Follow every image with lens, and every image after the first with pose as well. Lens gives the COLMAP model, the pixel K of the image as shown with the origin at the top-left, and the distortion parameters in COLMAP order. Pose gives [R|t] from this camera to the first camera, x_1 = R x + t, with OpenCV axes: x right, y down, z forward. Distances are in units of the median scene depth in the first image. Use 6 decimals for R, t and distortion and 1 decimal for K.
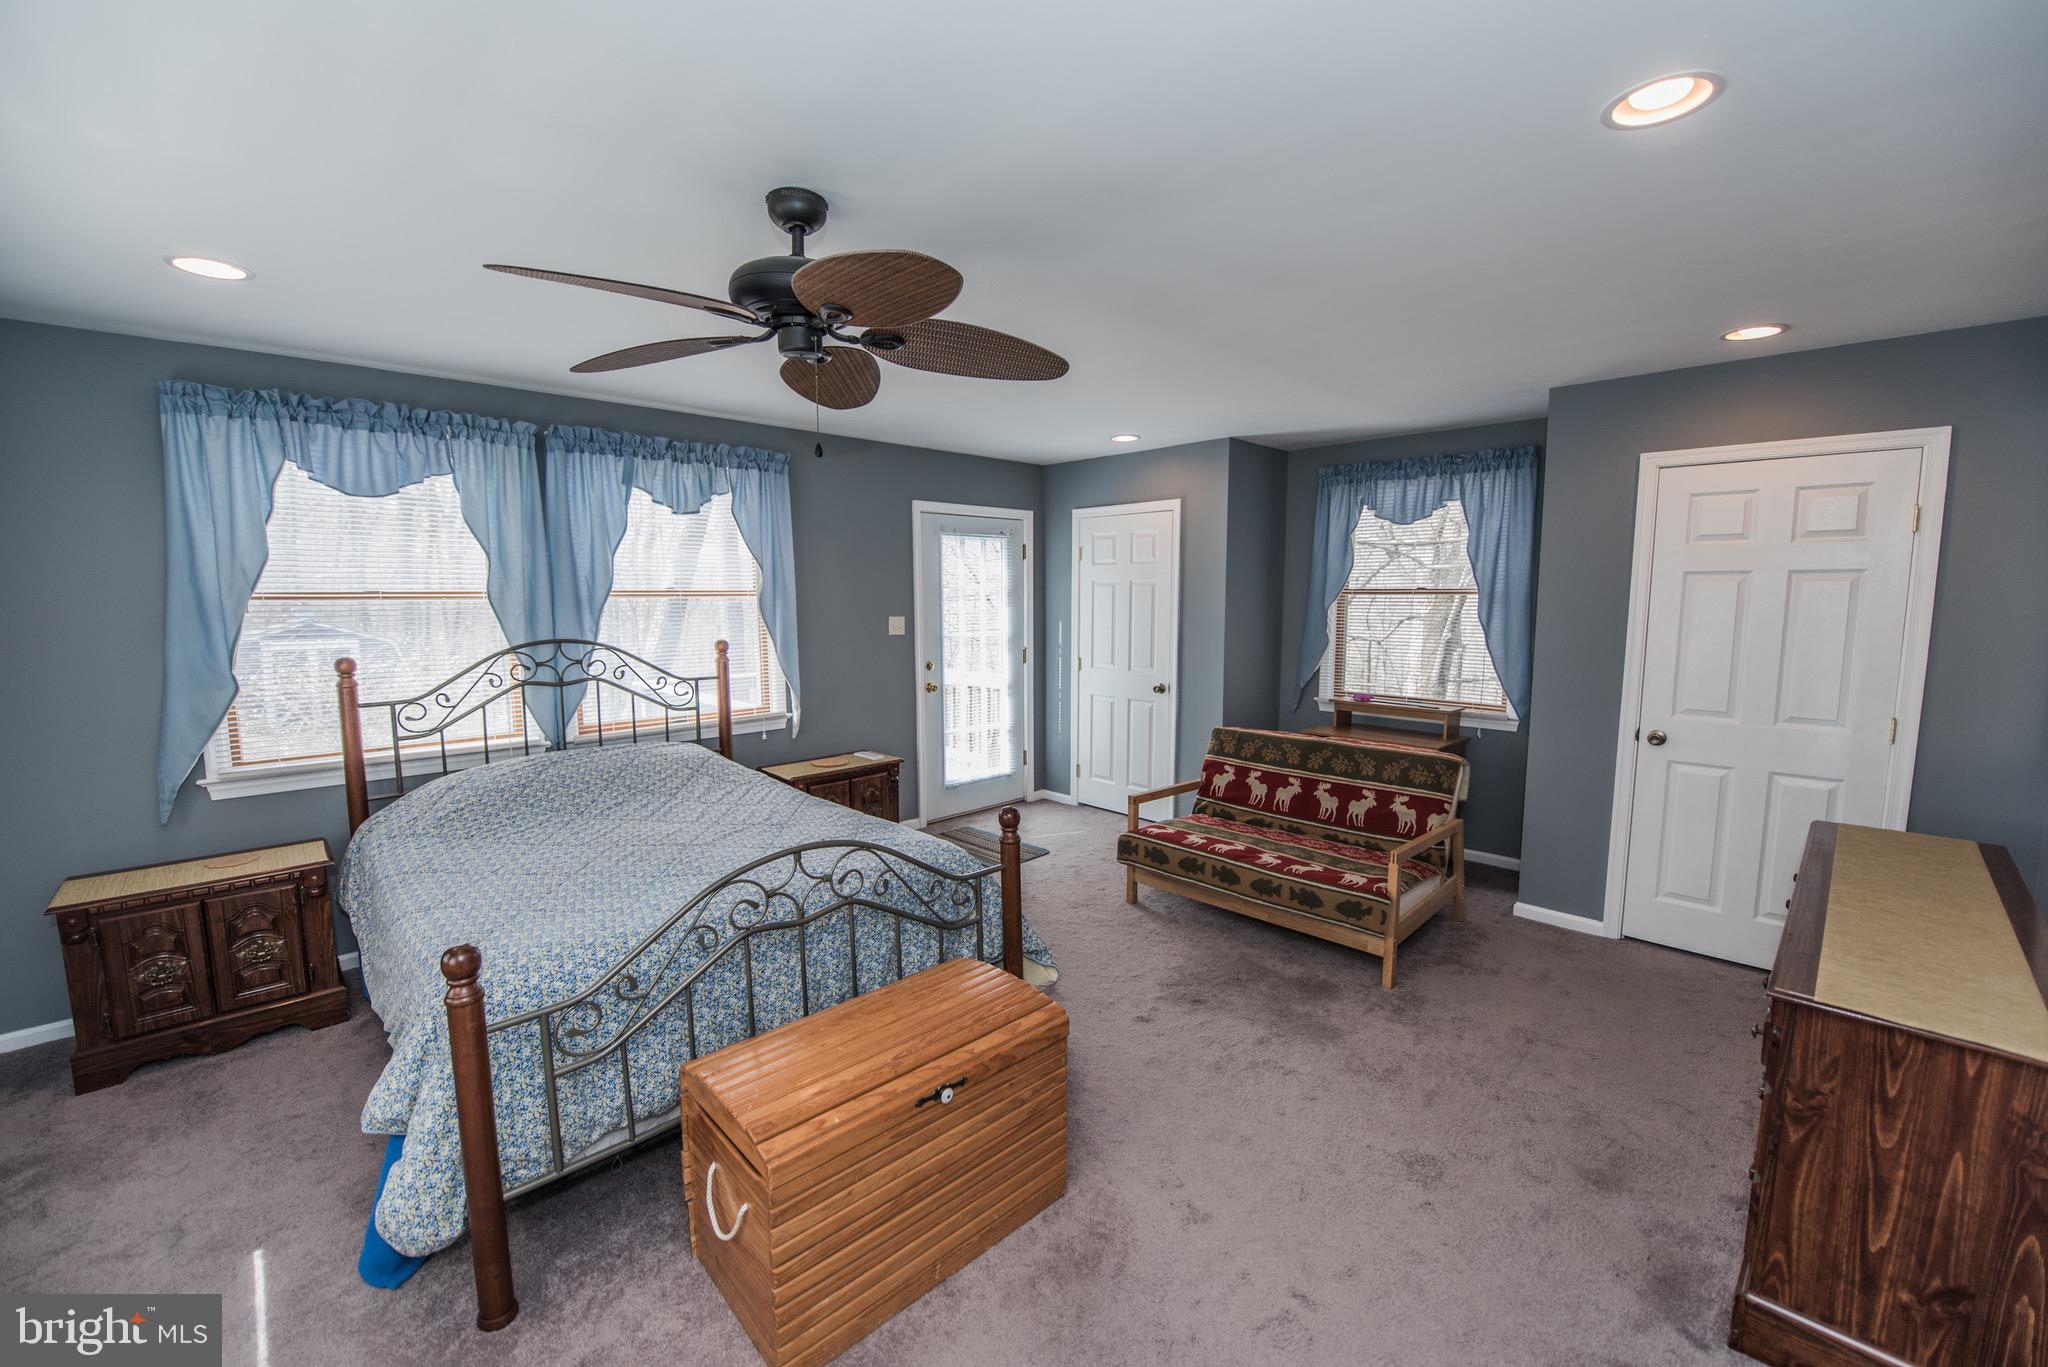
lens RADIAL K [[814.3, 0, 1018.7], [0, 814.3, 681.3], [0, 0, 1]] dist [-0.015339, -0.002191]
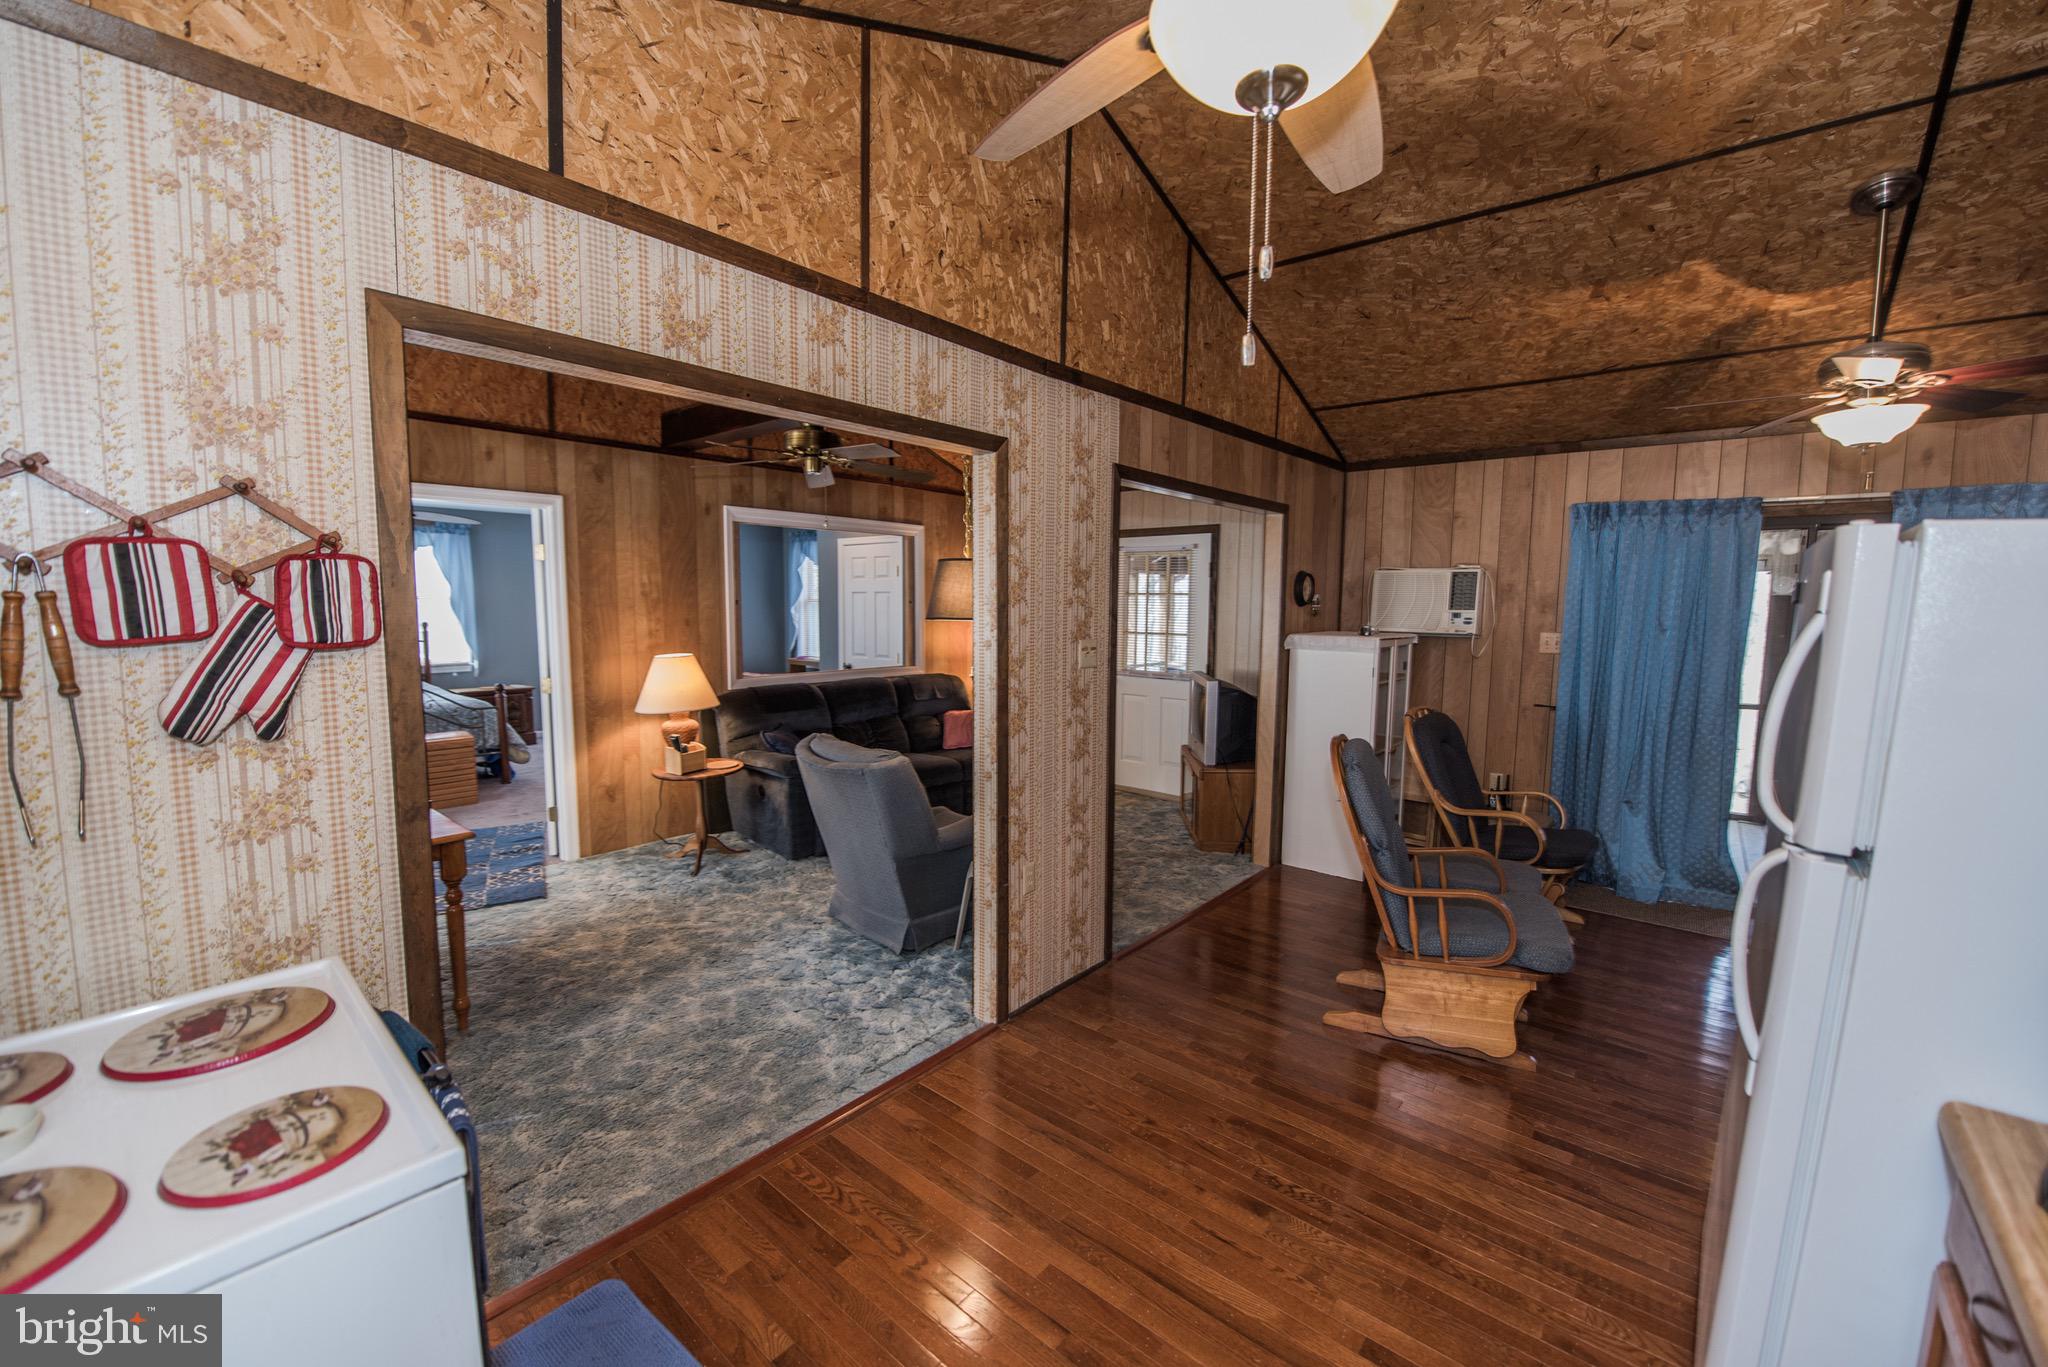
lens RADIAL K [[814.3, 0, 1016.8], [0, 814.3, 685.1], [0, 0, 1]] dist [-0.015339, -0.002191]
pose [[0.995602, 0.002276, 0.093655, 0.901821], [-0.001225, 0.999936, -0.011282, 0.123998], [-0.093675, 0.011118, 0.995541, -1.091971]]
